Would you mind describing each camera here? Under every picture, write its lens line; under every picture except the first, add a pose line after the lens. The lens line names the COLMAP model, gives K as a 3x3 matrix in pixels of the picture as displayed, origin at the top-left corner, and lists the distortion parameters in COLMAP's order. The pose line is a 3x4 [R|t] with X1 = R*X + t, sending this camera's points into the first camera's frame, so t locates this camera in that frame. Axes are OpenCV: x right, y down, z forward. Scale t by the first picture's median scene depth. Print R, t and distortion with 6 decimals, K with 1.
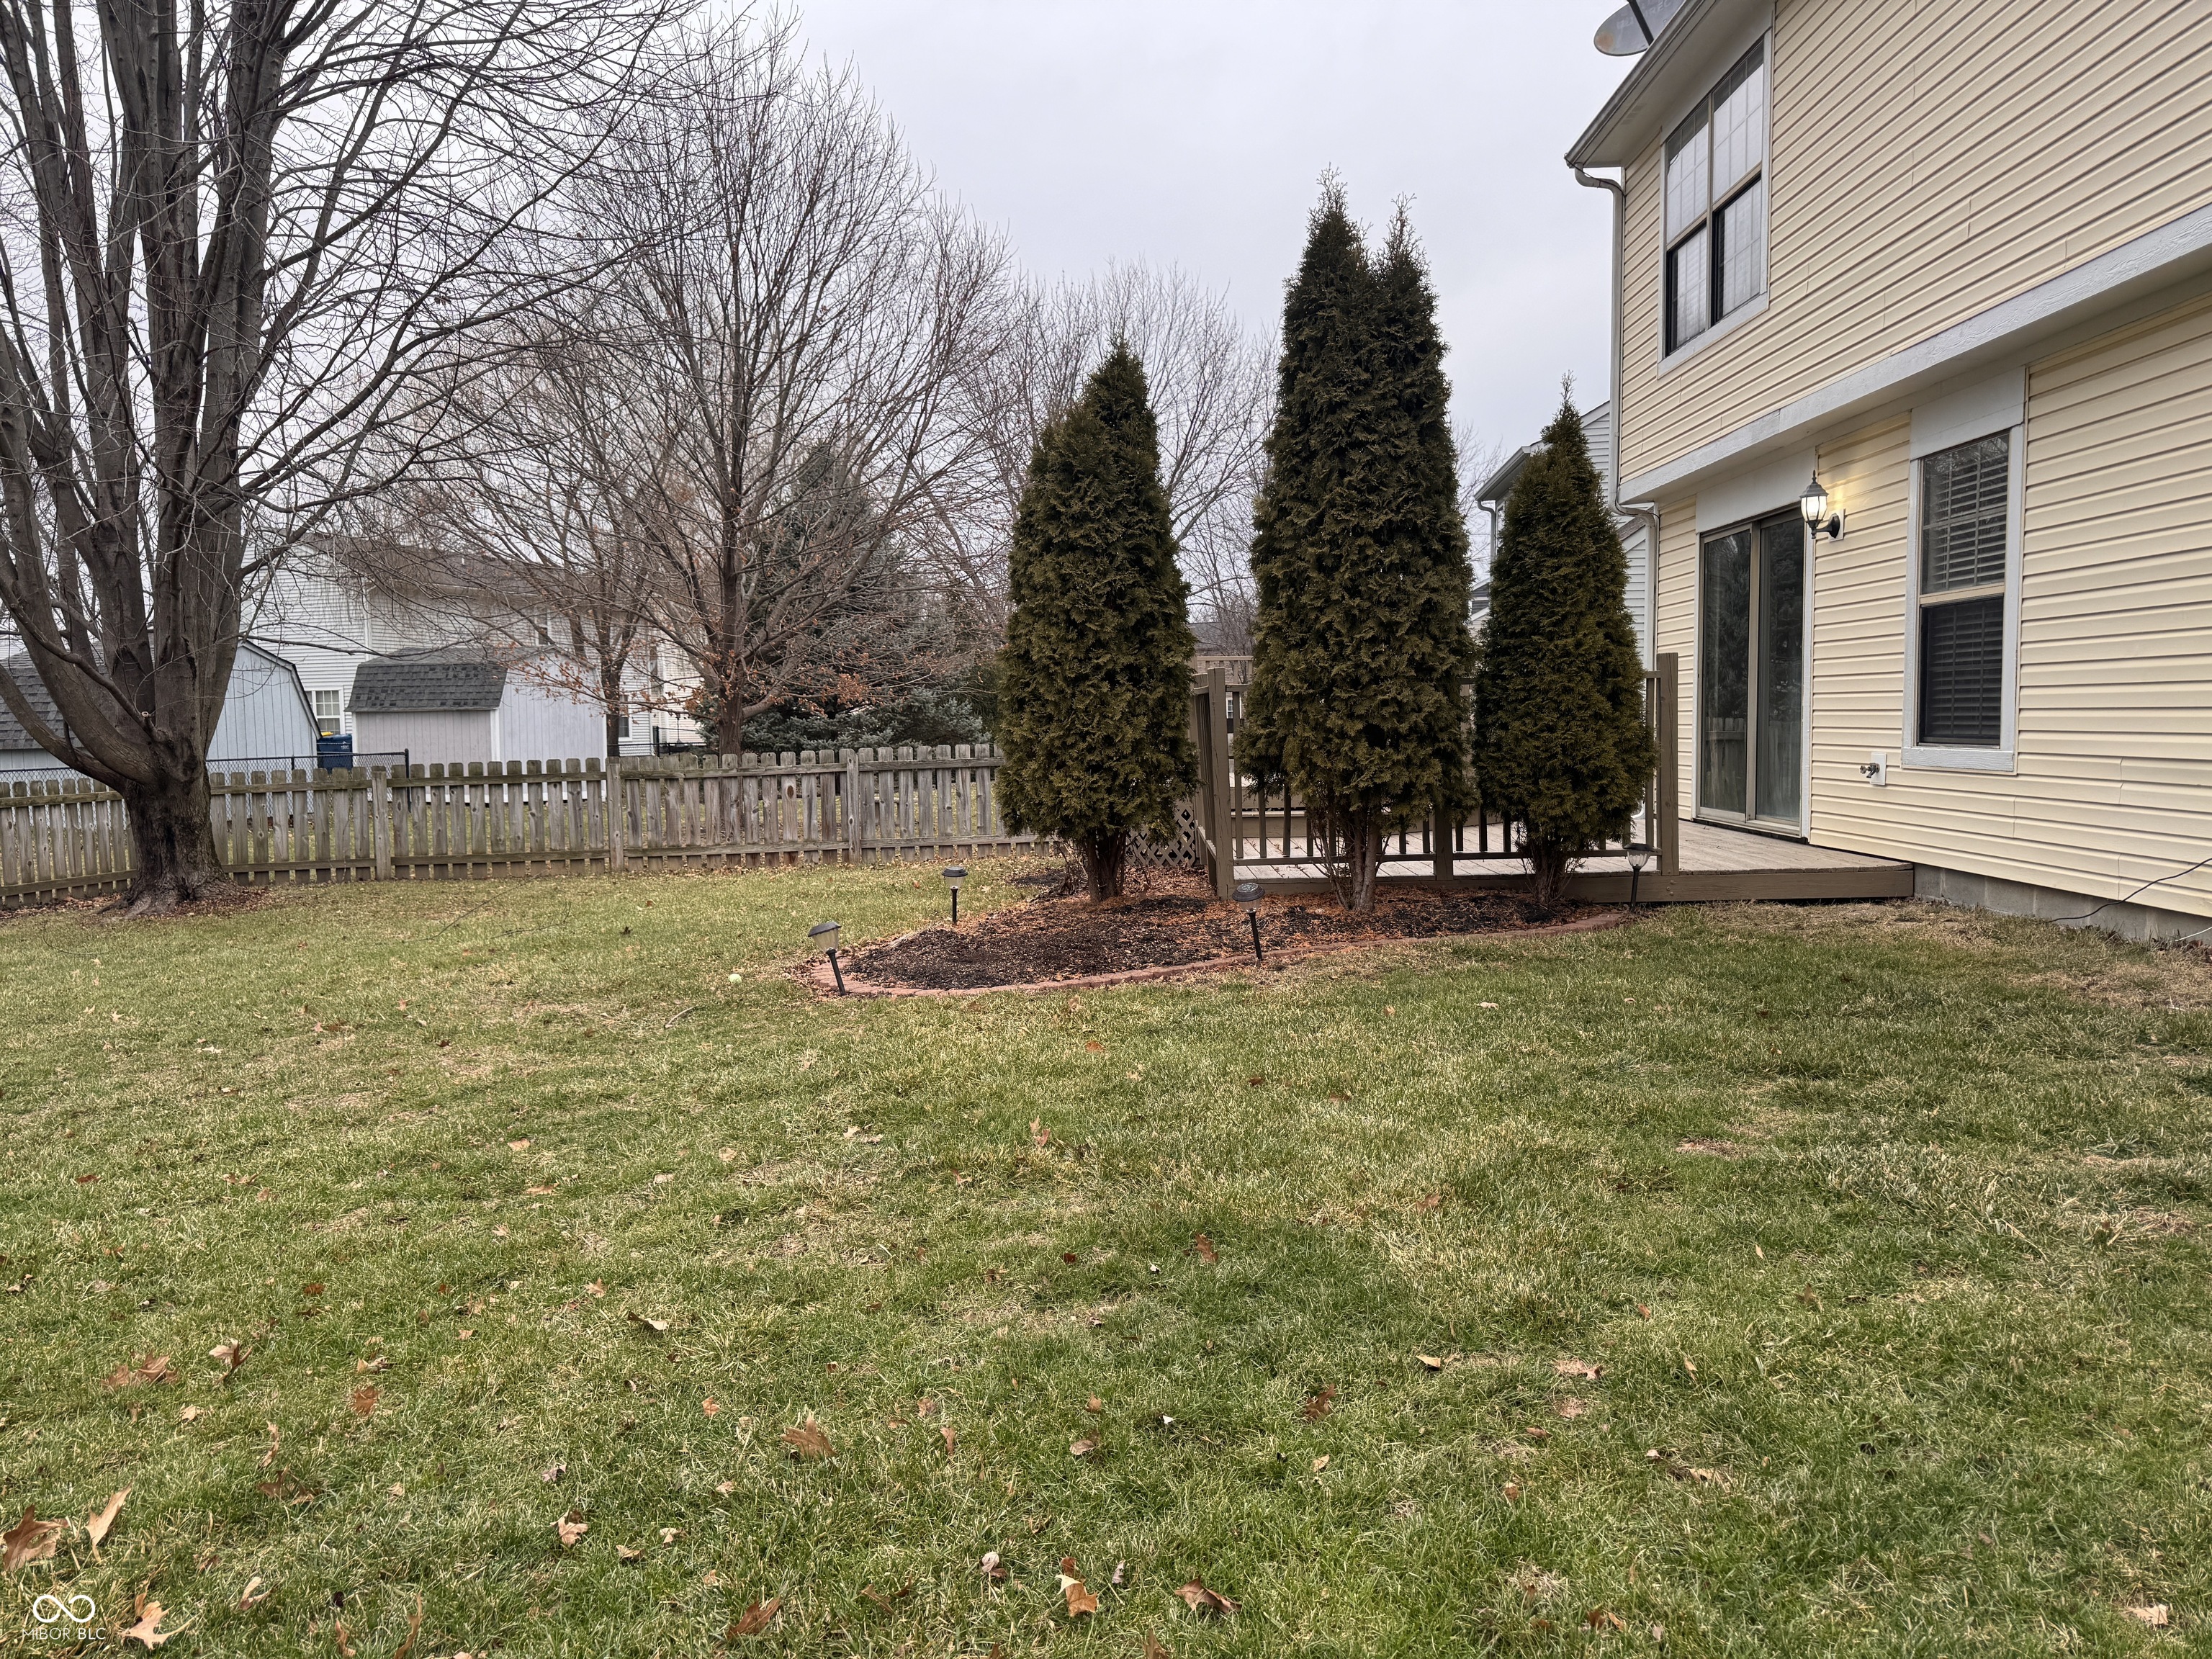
lens RADIAL K [[1543.9, 0, 1087.1], [0, 1543.9, 852.0], [0, 0, 1]] dist [0.063383, -0.071325]
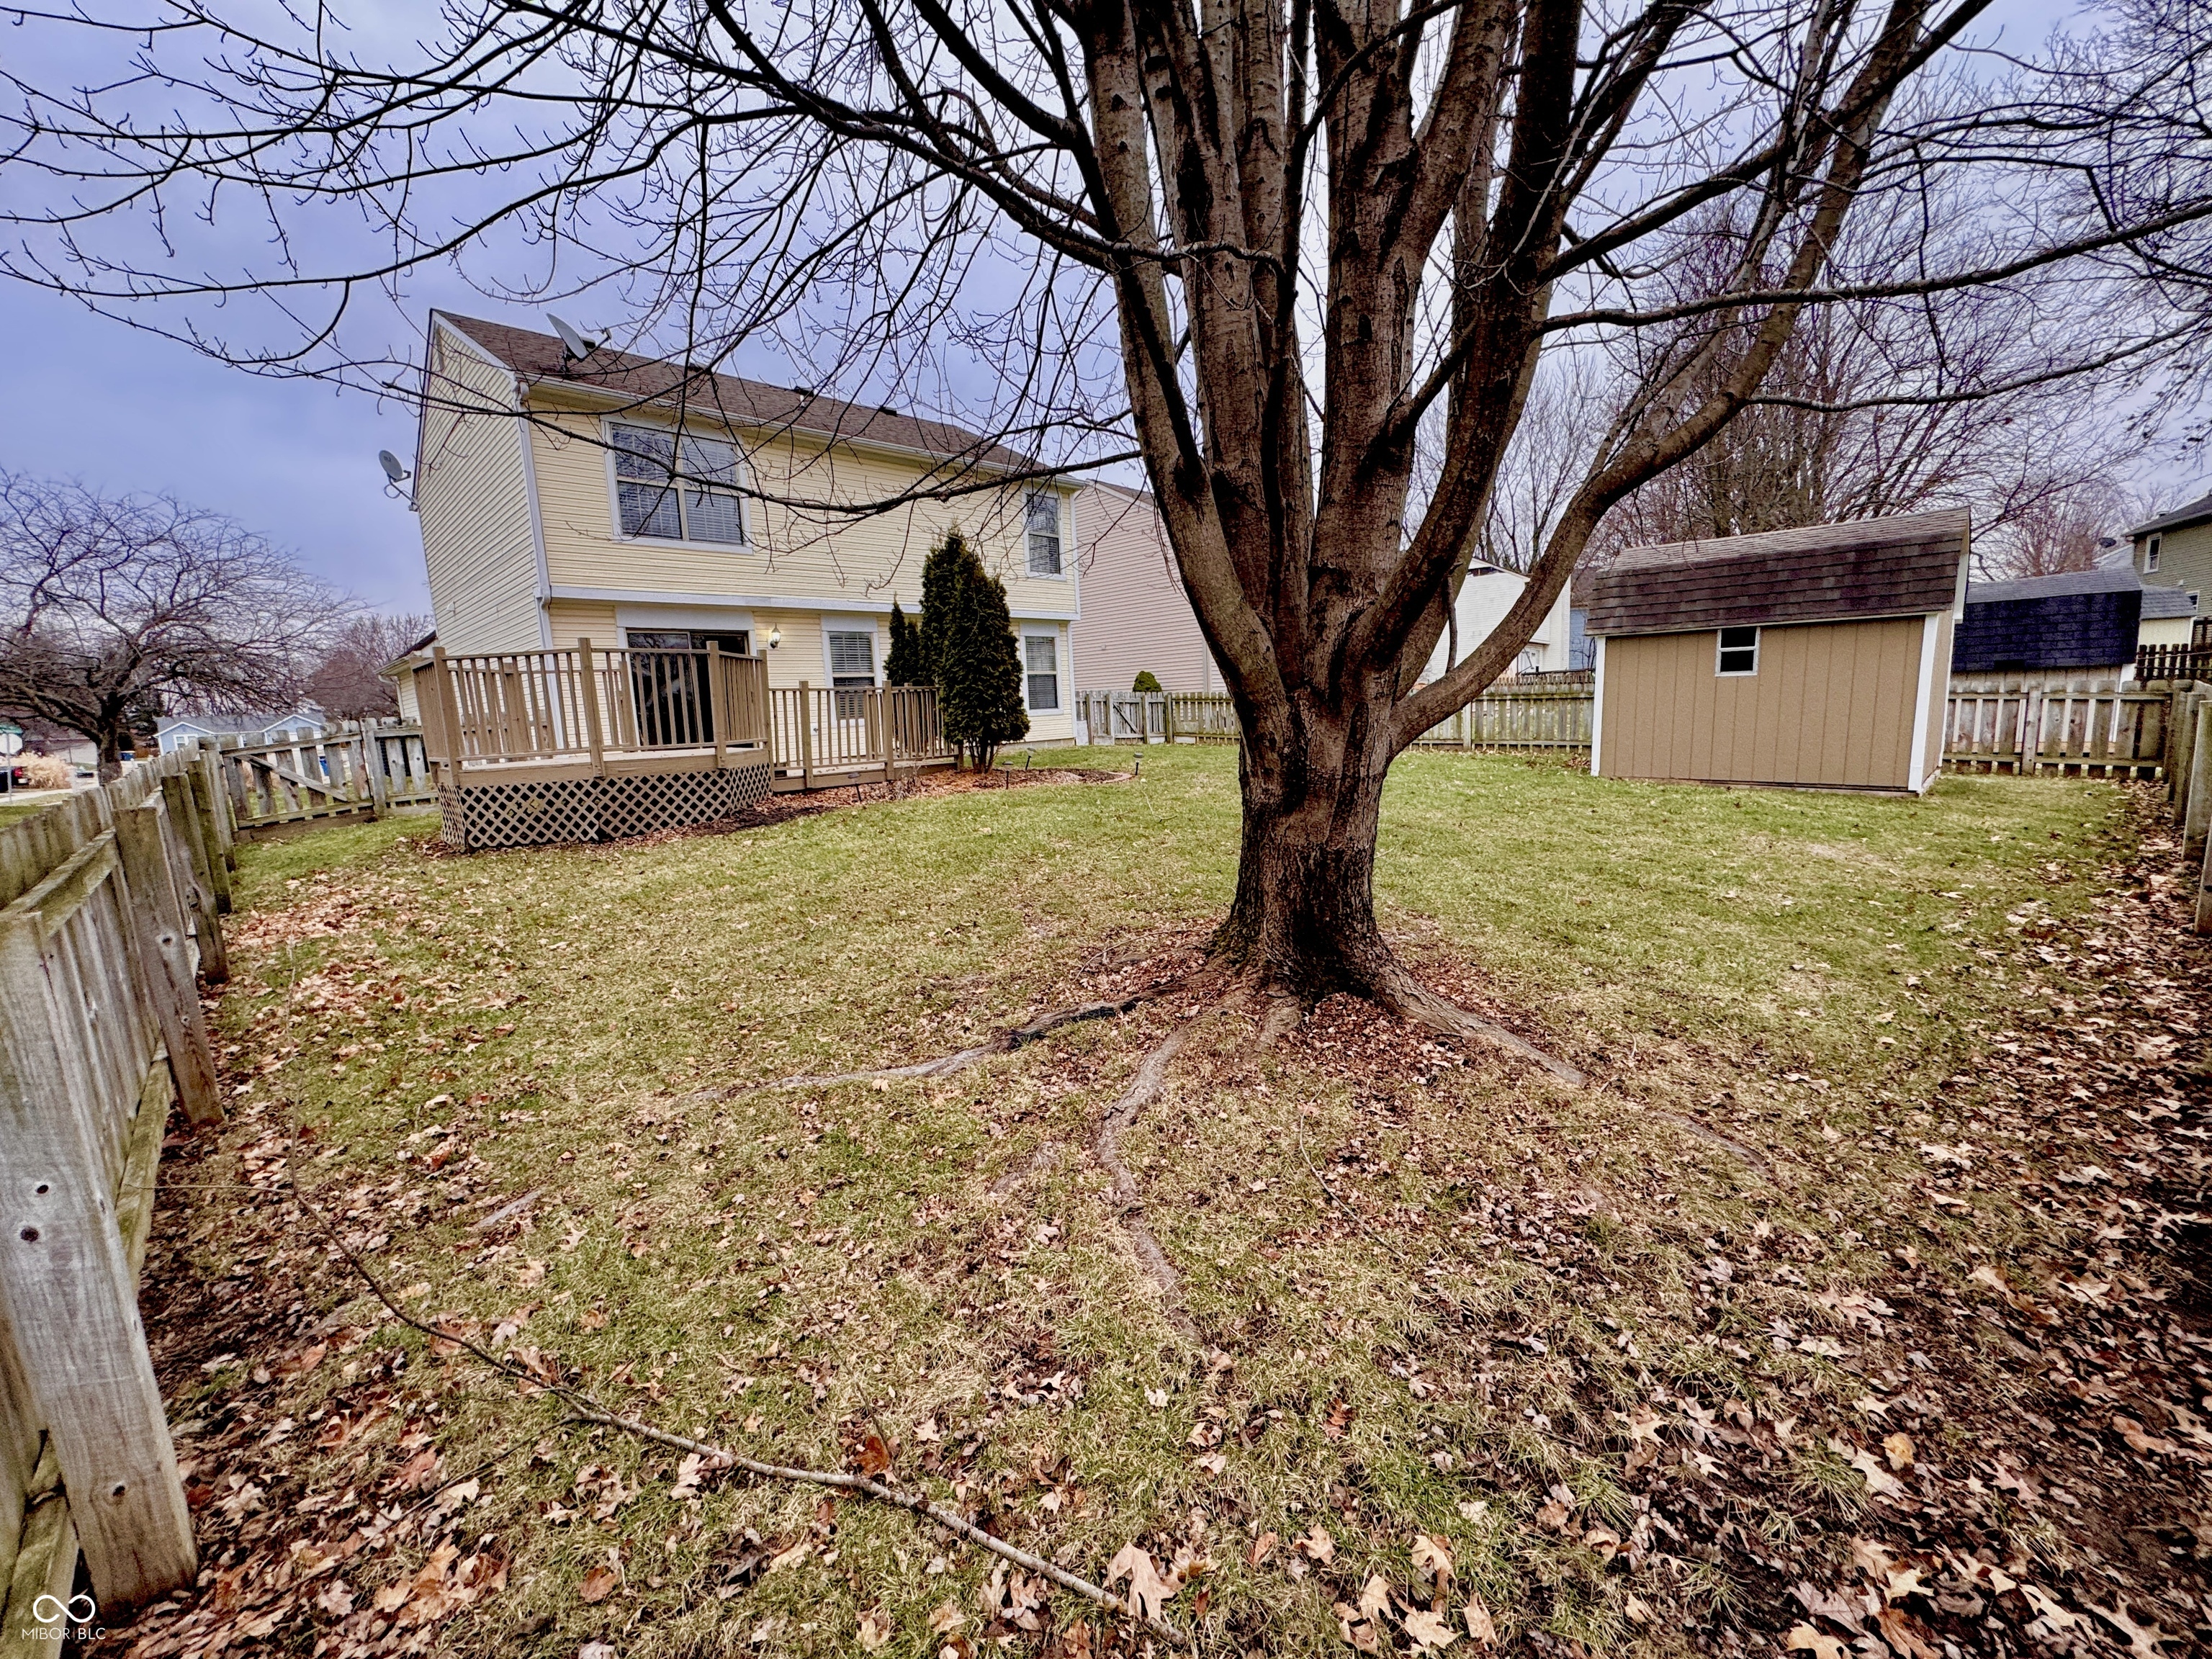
lens RADIAL K [[882.3, 0, 1103.7], [0, 882.3, 828.7], [0, 0, 1]] dist [-0.002903, 0.000790]
pose [[-0.722317, -0.043099, 0.690217, -1.225875], [0.119543, 0.975251, 0.185999, -0.133382], [-0.681151, 0.216861, -0.699288, 2.105436]]
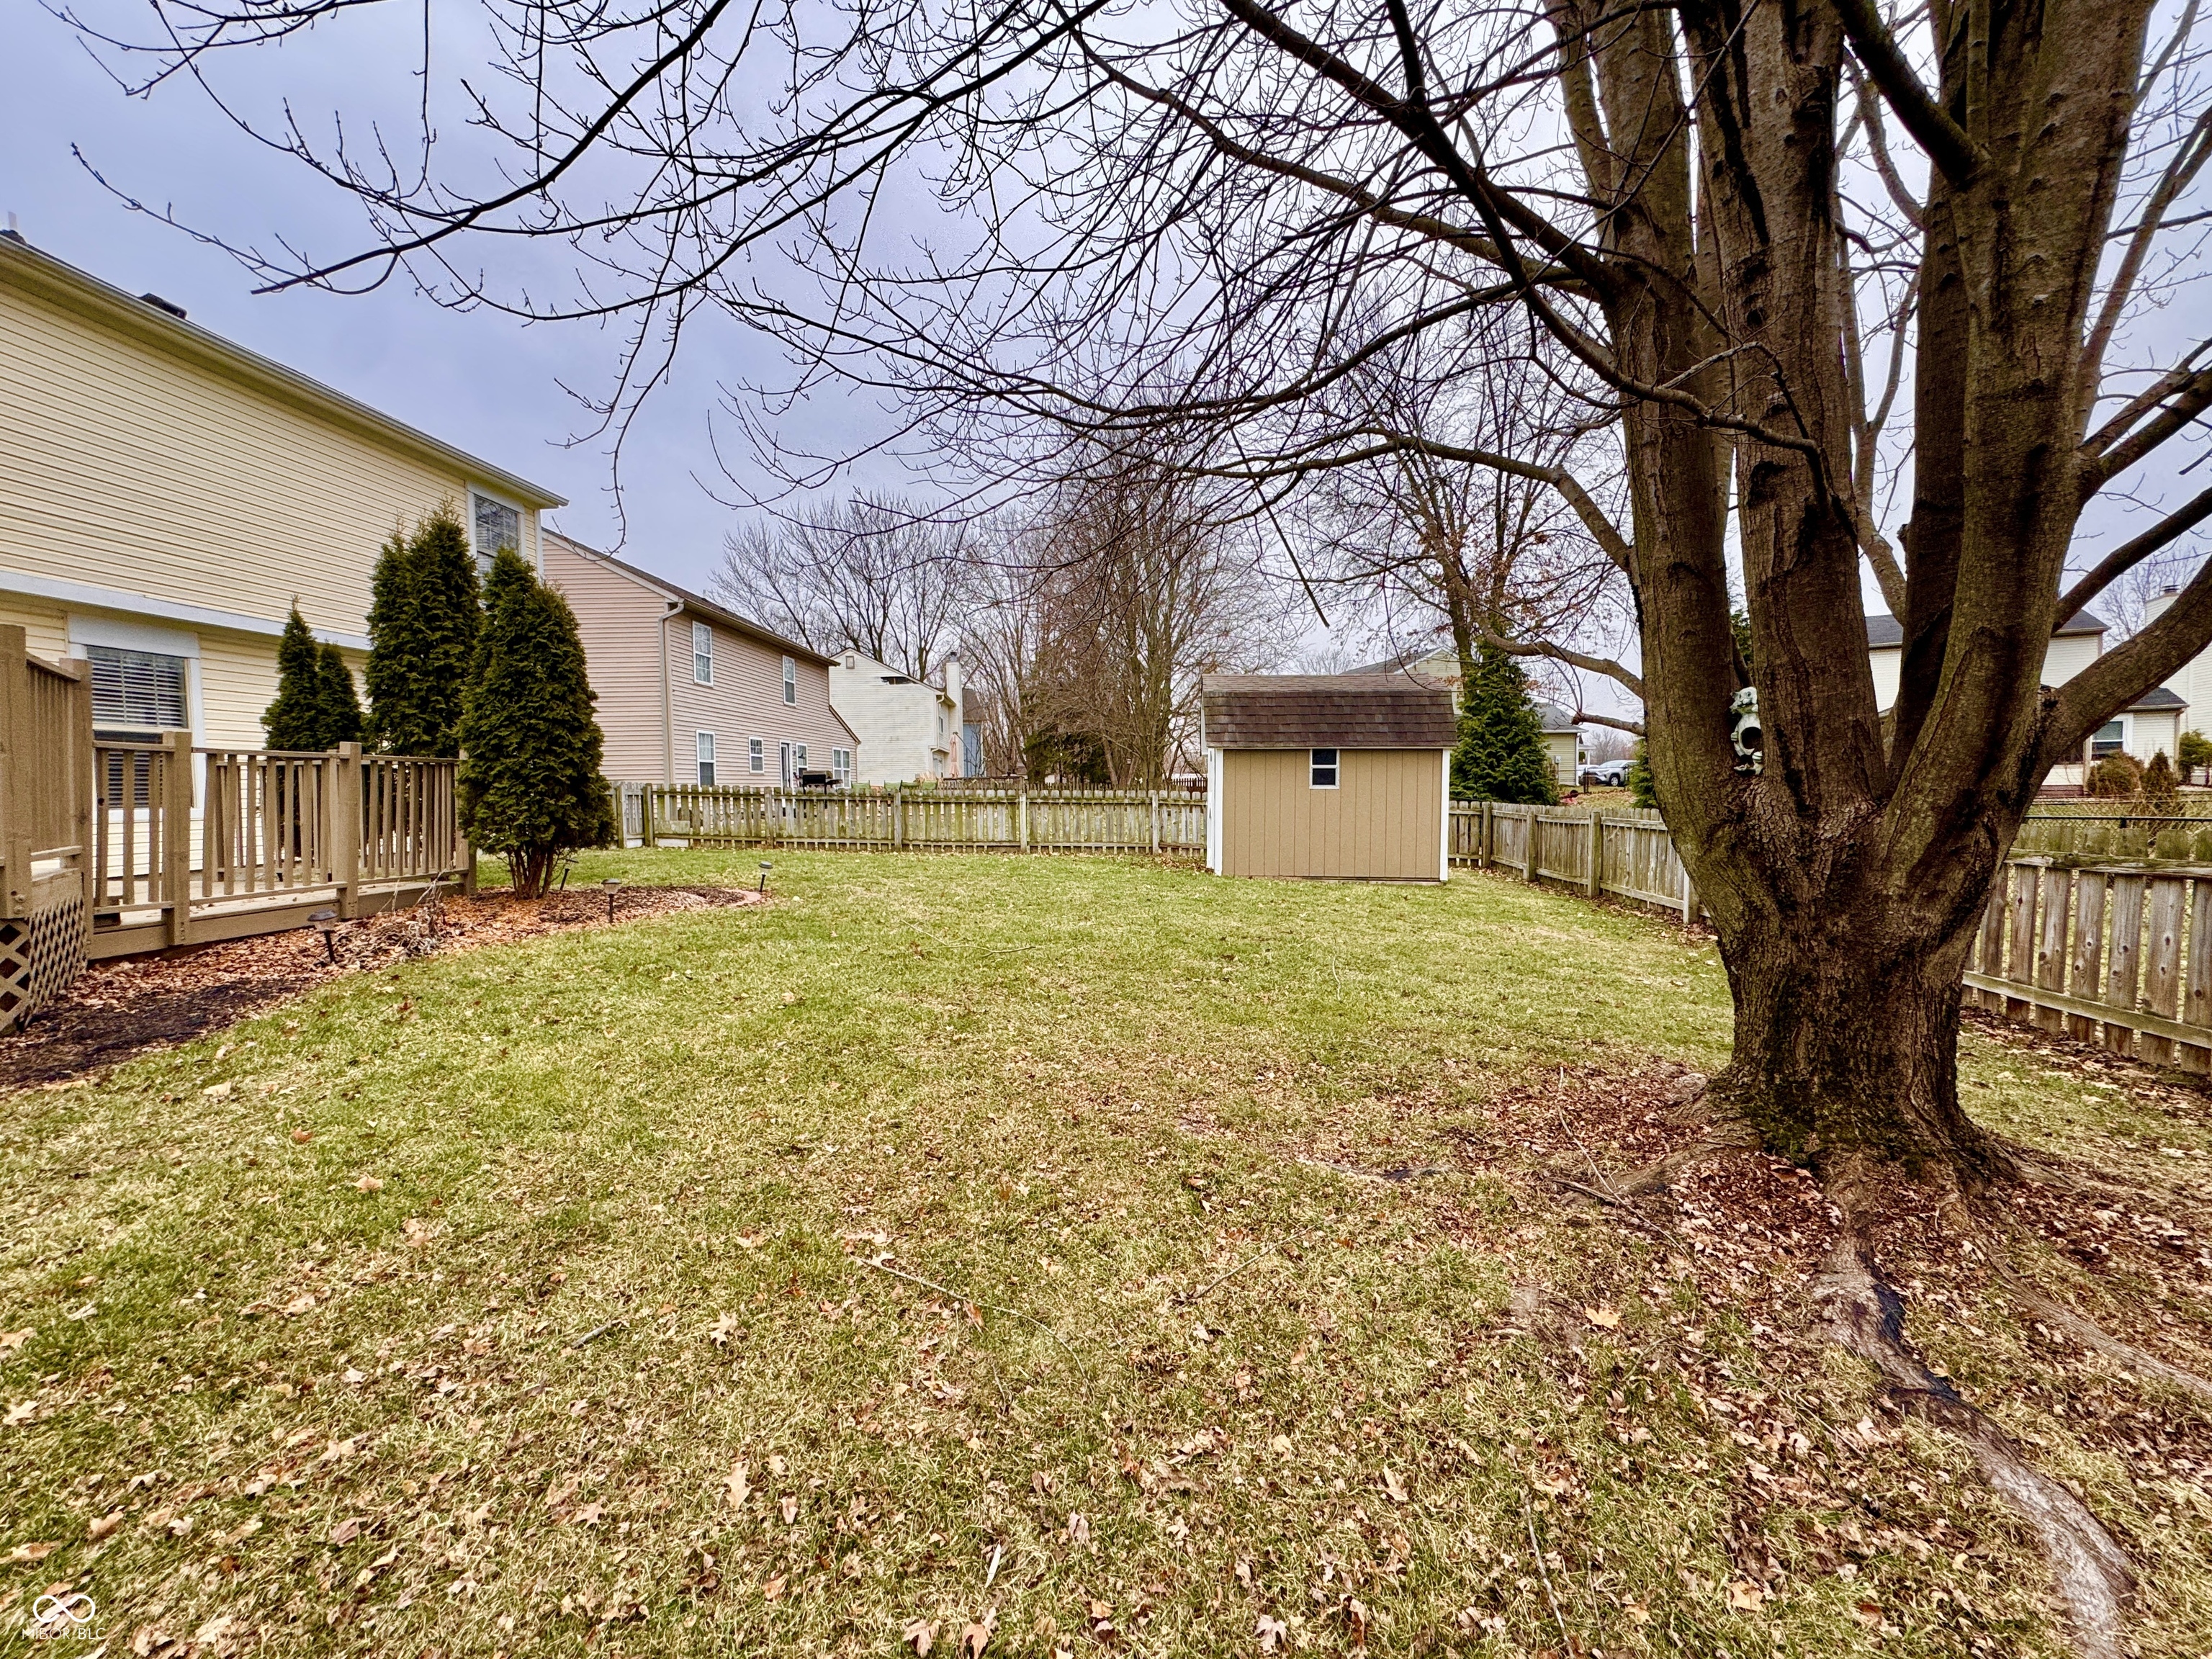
lens RADIAL K [[882.3, 0, 1104.1], [0, 882.3, 829.6], [0, 0, 1]] dist [-0.002903, 0.000790]
pose [[-0.998503, 0.028996, 0.046382, -0.668174], [0.034957, 0.990450, 0.133365, -0.149598], [-0.042072, 0.134787, -0.989981, 2.073437]]
